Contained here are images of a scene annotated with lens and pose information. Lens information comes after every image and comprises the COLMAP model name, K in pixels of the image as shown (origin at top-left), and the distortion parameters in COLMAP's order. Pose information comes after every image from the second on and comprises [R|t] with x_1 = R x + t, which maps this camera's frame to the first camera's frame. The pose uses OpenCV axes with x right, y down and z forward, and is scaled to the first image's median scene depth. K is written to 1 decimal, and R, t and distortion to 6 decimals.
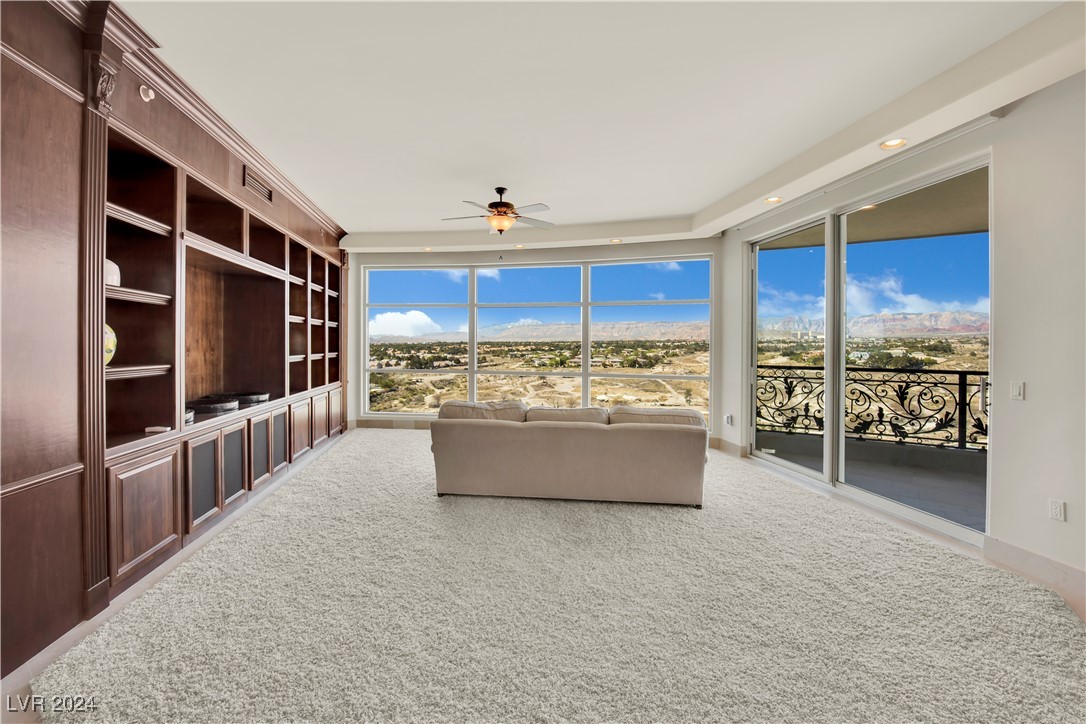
lens RADIAL K [[459.1, 0, 544.2], [0, 459.1, 346.1], [0, 0, 1]] dist [-0.023245, -0.000243]
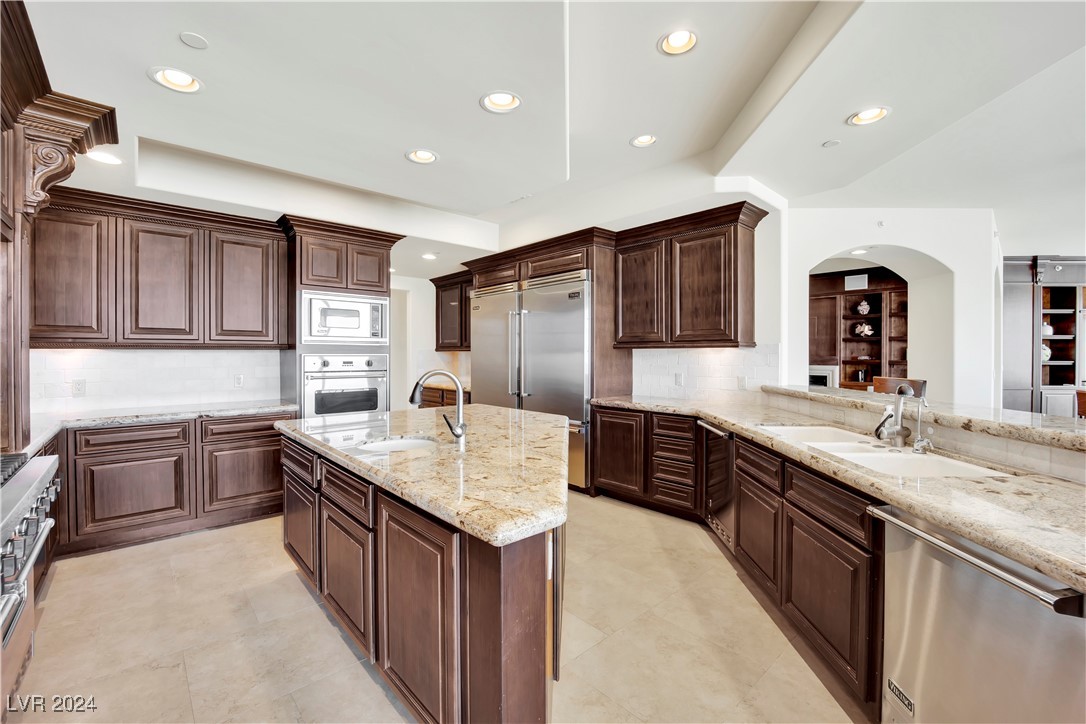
lens RADIAL K [[450.5, 0, 544.3], [0, 450.5, 358.0], [0, 0, 1]] dist [-0.021914, 0.000321]
pose [[-0.195940, -0.001122, -0.980615, 1.390316], [-0.003813, 0.999993, -0.000382, 0.021865], [0.980608, 0.003664, -0.195943, -0.939604]]
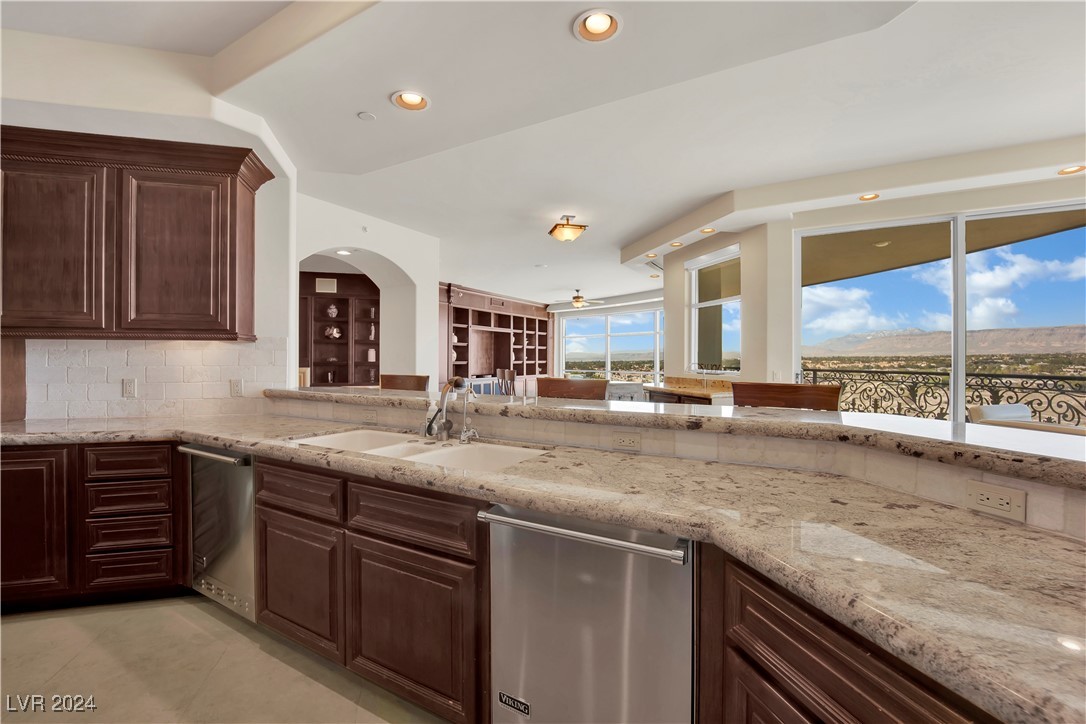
lens RADIAL K [[463.2, 0, 544.8], [0, 463.2, 359.4], [0, 0, 1]] dist [-0.023781, -0.000118]
pose [[0.781365, -0.006804, -0.624037, 1.258201], [0.003560, 0.999973, -0.006446, 0.031083], [0.624064, 0.002816, 0.781369, -0.975347]]
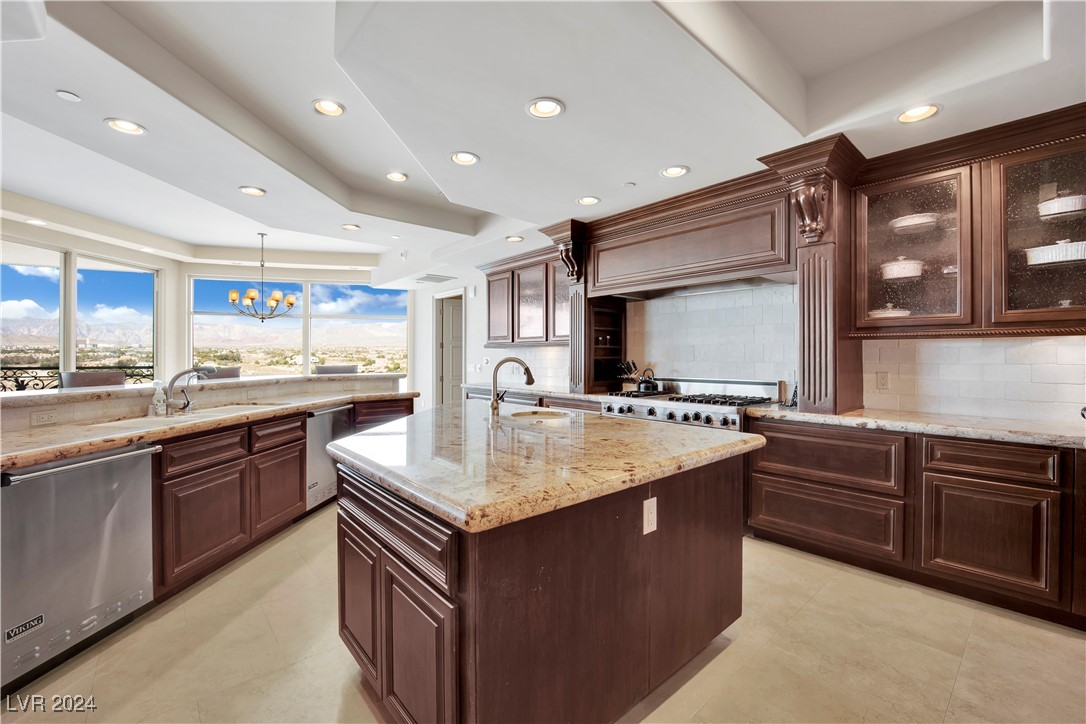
lens RADIAL K [[450.5, 0, 544.3], [0, 450.5, 358.0], [0, 0, 1]] dist [-0.021914, 0.000321]
pose [[0.215986, -0.010891, 0.976336, 0.448610], [0.004078, 0.999939, 0.010252, 0.028823], [-0.976388, 0.001767, 0.216017, -1.284203]]
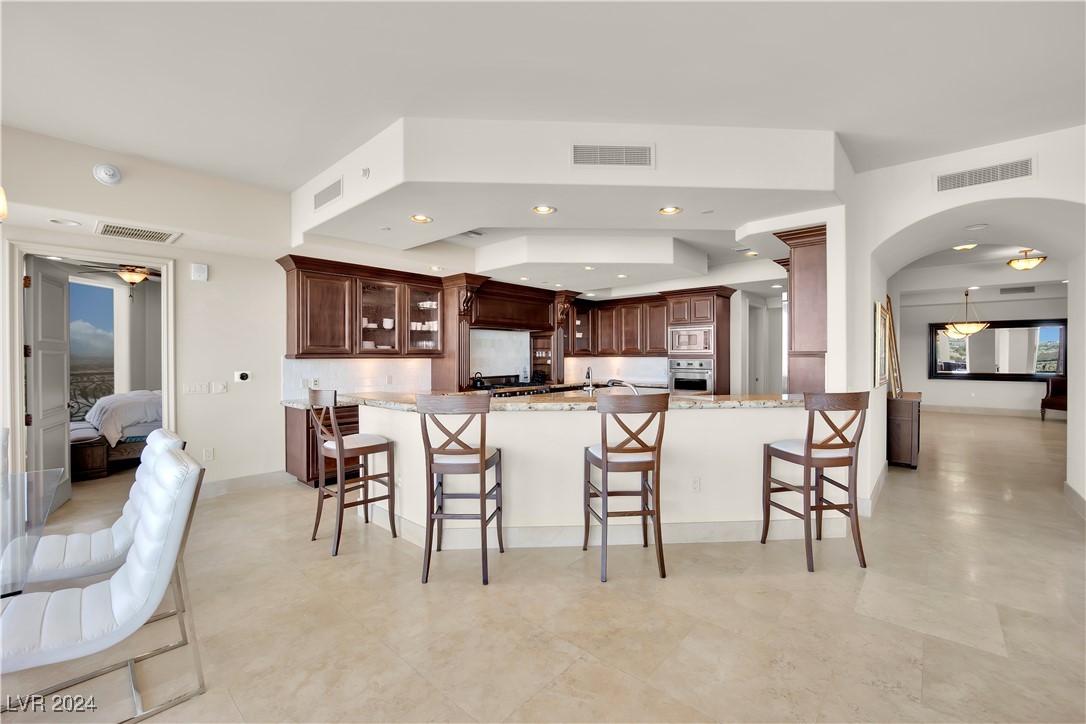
lens RADIAL K [[443.4, 0, 543.3], [0, 443.4, 358.3], [0, 0, 1]] dist [-0.022612, 0.000186]
pose [[-0.995440, -0.004720, 0.095274, 0.996496], [-0.003893, 0.999953, 0.008868, 0.000927], [-0.095312, 0.008457, -0.995412, 0.068317]]
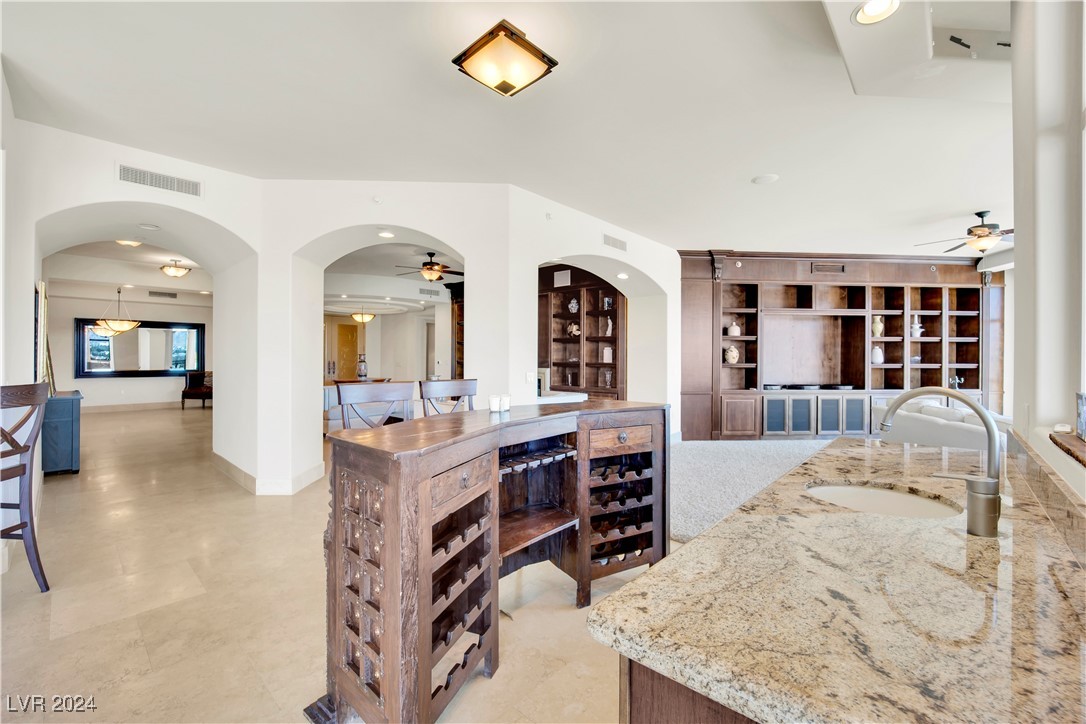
lens RADIAL K [[450.5, 0, 544.3], [0, 450.5, 358.0], [0, 0, 1]] dist [-0.021914, 0.000321]
pose [[-0.104510, -0.007189, -0.994498, 1.057779], [-0.007087, 0.999954, -0.006484, 0.020631], [0.994499, 0.006371, -0.104556, 0.058406]]
